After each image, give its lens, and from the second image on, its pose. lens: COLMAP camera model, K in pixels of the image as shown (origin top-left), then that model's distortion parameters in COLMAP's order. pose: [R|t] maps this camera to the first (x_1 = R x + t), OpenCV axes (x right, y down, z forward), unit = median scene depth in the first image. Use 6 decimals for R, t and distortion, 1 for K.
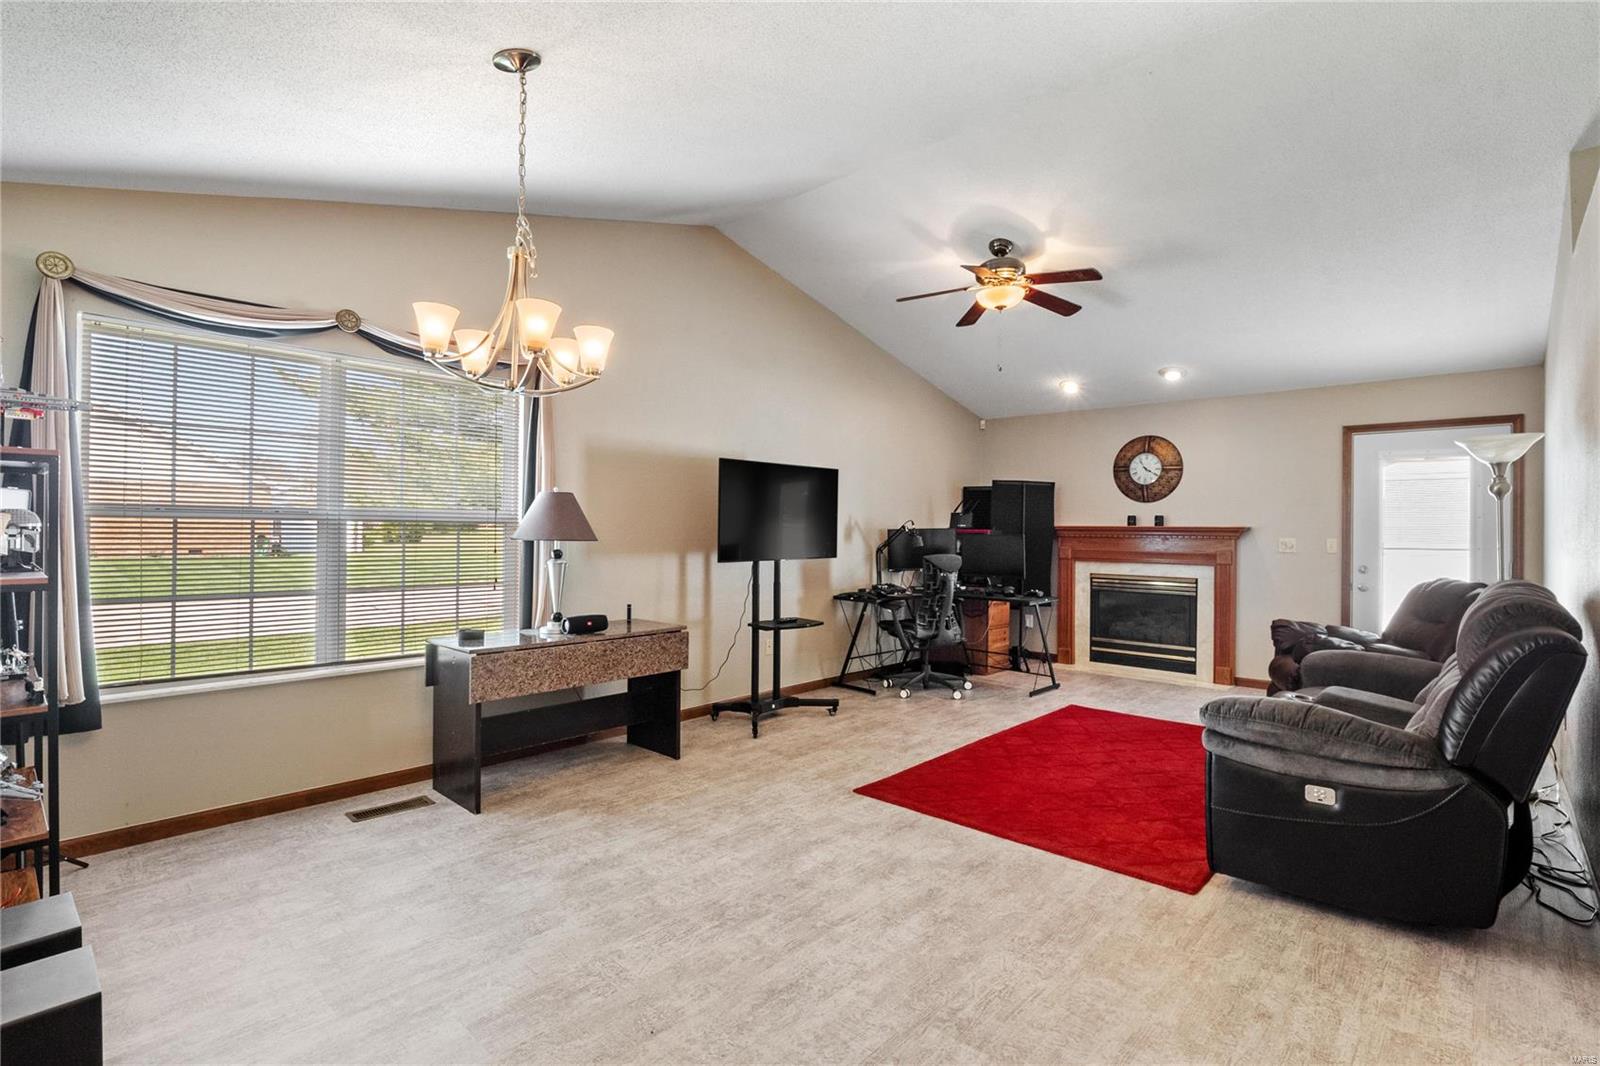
lens RADIAL K [[748.7, 0, 800.0], [0, 748.7, 533.0], [0, 0, 1]] dist [-0.018350, -0.000918]
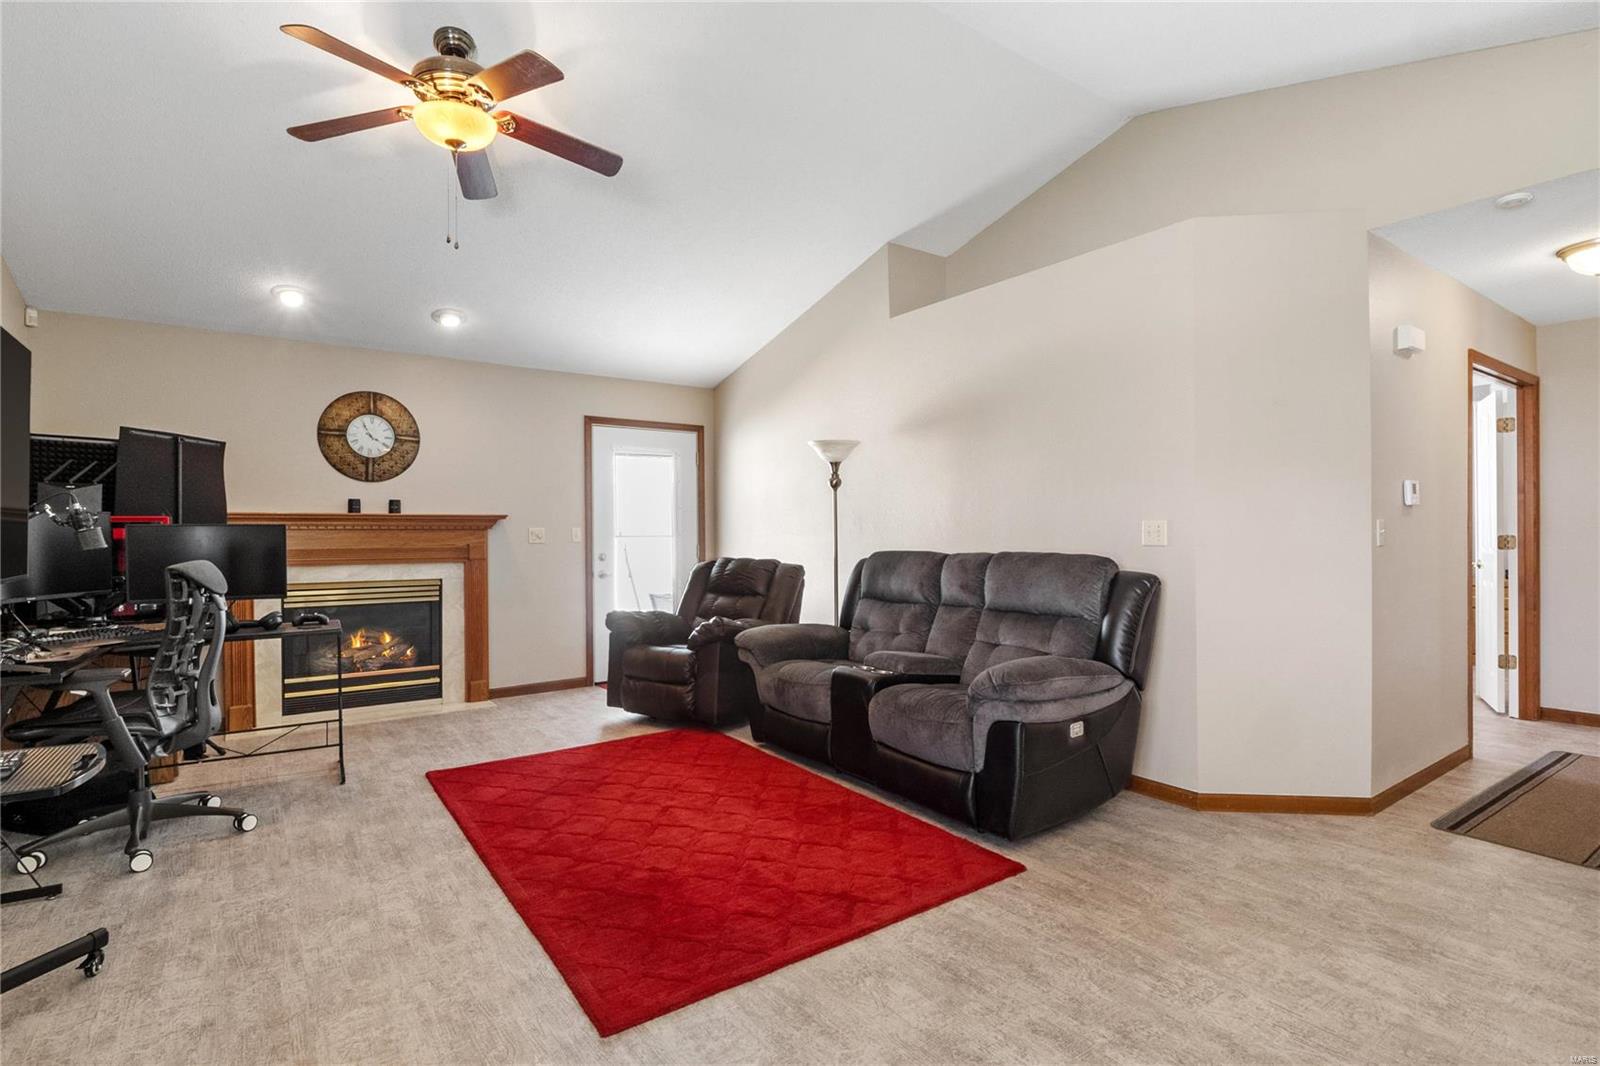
lens RADIAL K [[794.5, 0, 800.0], [0, 794.5, 533.0], [0, 0, 1]] dist [-0.007123, -0.000979]
pose [[0.191690, -0.008770, 0.981416, -0.291850], [0.011644, 0.999910, 0.006661, 0.012415], [-0.981386, 0.010151, 0.191775, 0.556119]]
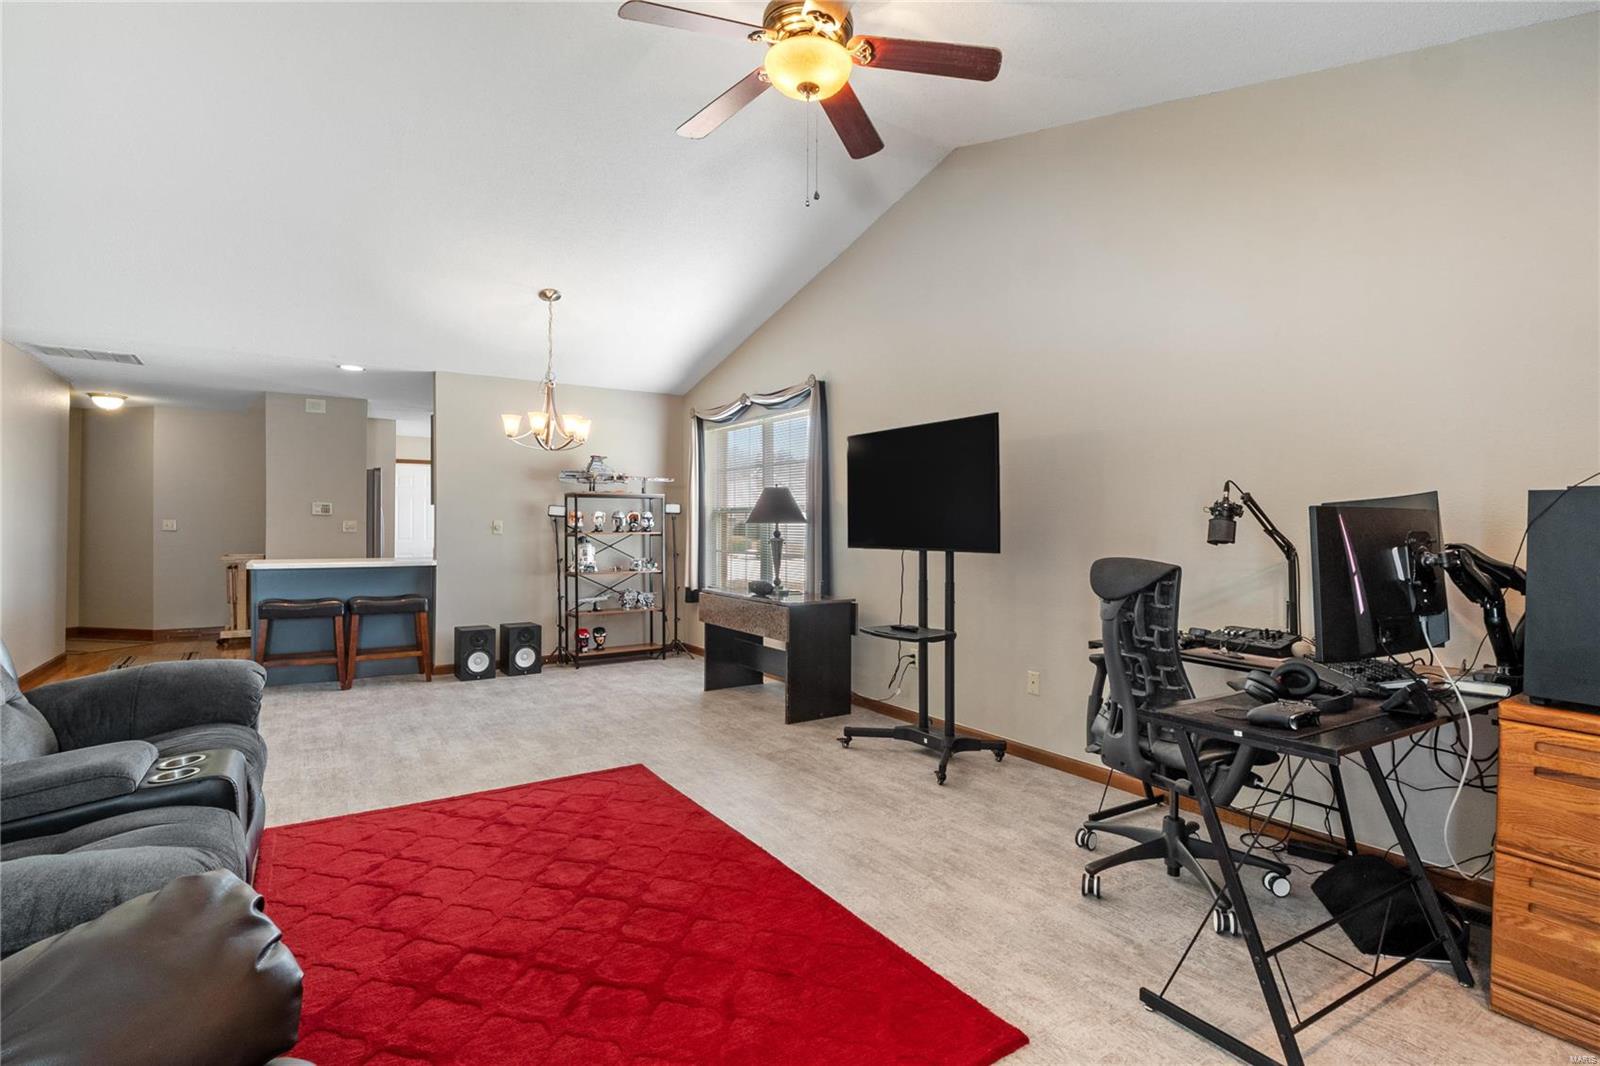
lens RADIAL K [[748.7, 0, 800.0], [0, 748.7, 533.0], [0, 0, 1]] dist [-0.018350, -0.000918]
pose [[-0.211663, 0.007334, -0.977315, 0.731784], [-0.008844, 0.999917, 0.009419, 0.012768], [0.977303, 0.010637, -0.211580, 1.023856]]
